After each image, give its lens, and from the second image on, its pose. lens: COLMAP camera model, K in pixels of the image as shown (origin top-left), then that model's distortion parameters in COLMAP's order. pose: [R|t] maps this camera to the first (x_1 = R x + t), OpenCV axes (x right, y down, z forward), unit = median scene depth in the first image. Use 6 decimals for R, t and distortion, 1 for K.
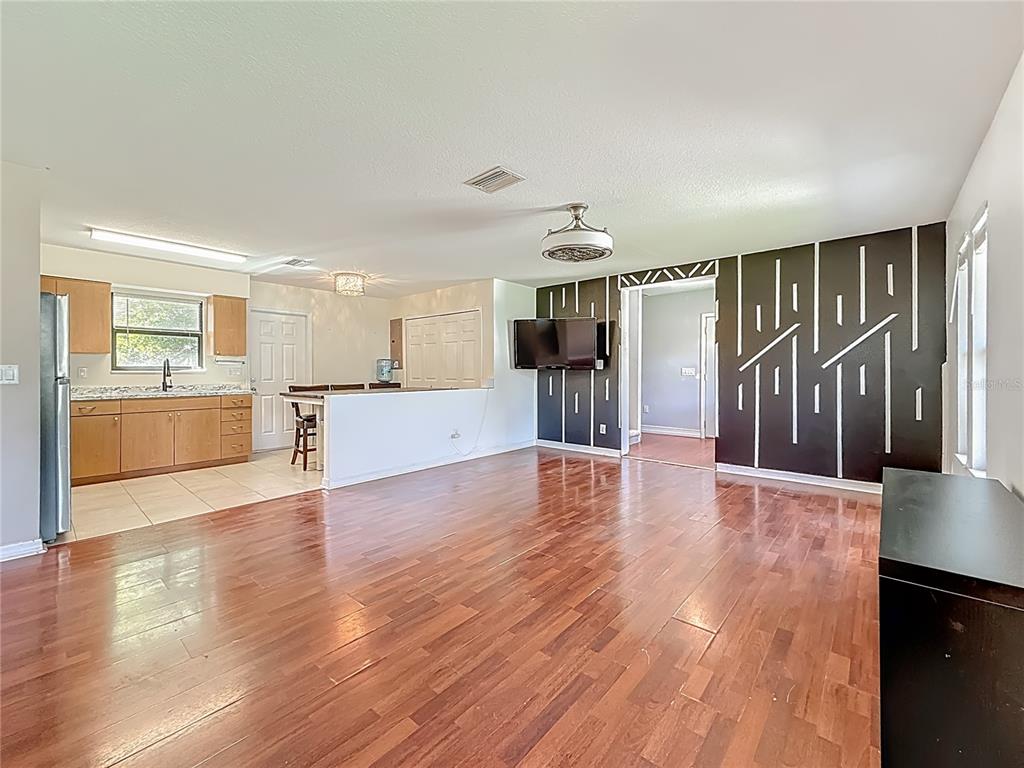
lens RADIAL K [[419.6, 0, 515.5], [0, 419.6, 371.7], [0, 0, 1]] dist [-0.001530, 0.000132]
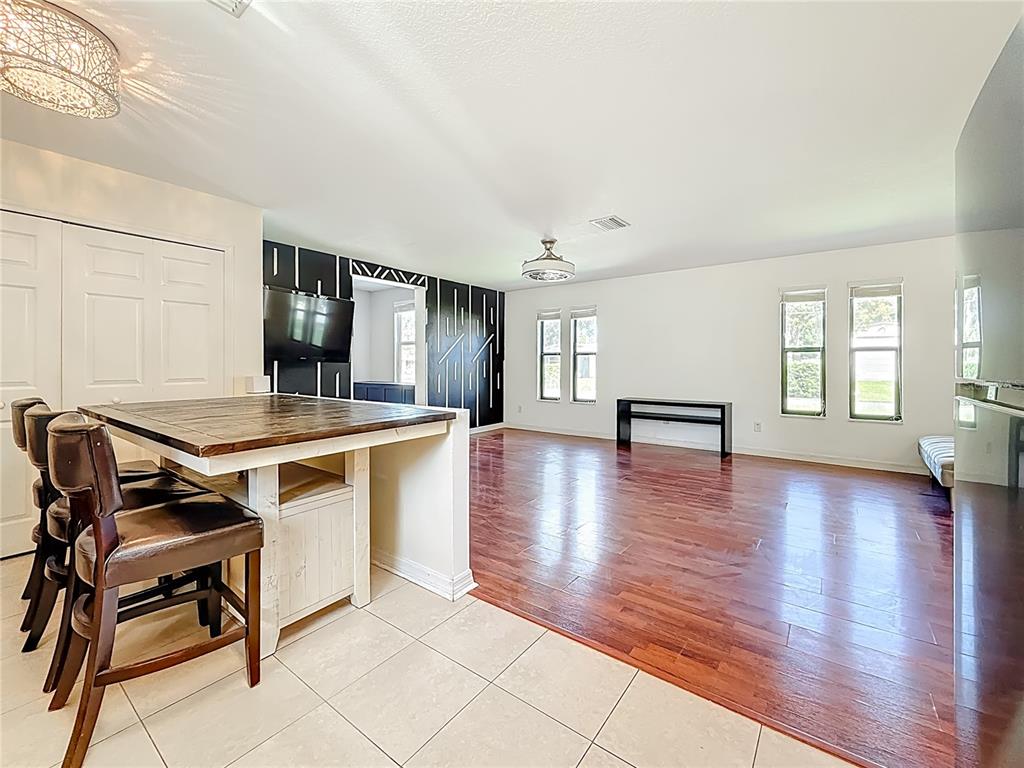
lens RADIAL K [[431.2, 0, 509.2], [0, 431.2, 363.8], [0, 0, 1]] dist [0.000650, 0.000219]
pose [[-0.064314, 0.000948, 0.997929, -0.834921], [-0.000176, 1.000000, -0.000961, -0.001237], [-0.997930, -0.000237, -0.064314, 0.834628]]
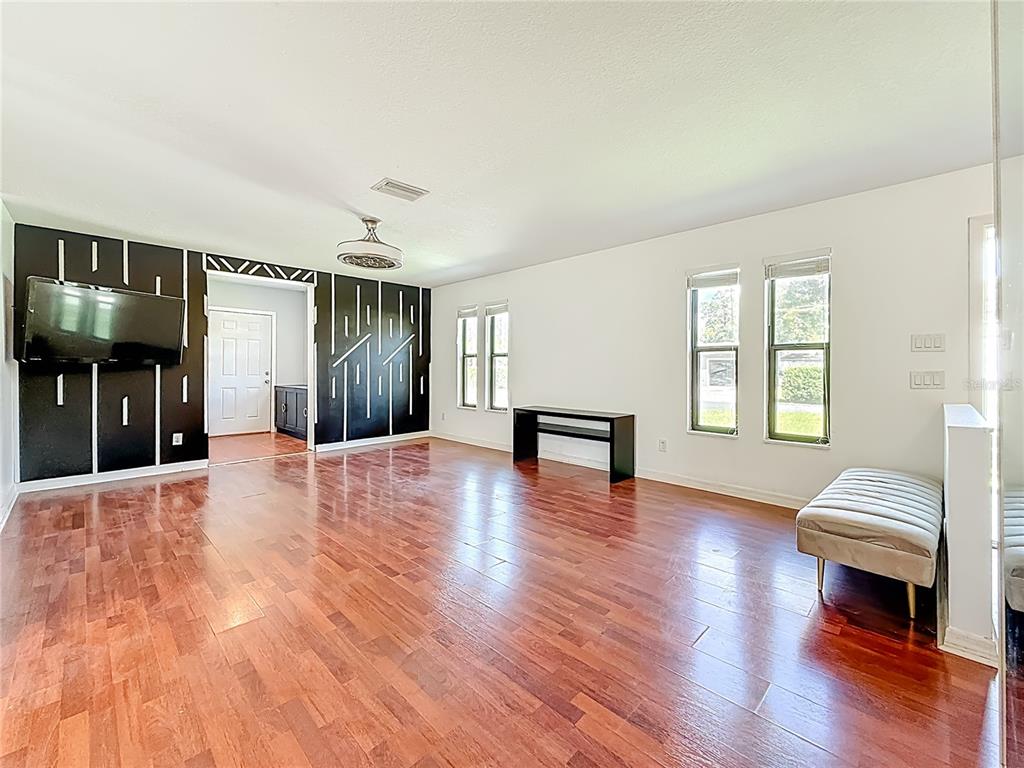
lens RADIAL K [[425.9, 0, 510.8], [0, 425.9, 366.5], [0, 0, 1]] dist [0.000760, -0.000064]
pose [[0.074407, 0.002528, 0.997225, -0.661445], [-0.000997, 0.999996, -0.002461, 0.000044], [-0.997227, -0.000811, 0.074409, 0.369490]]
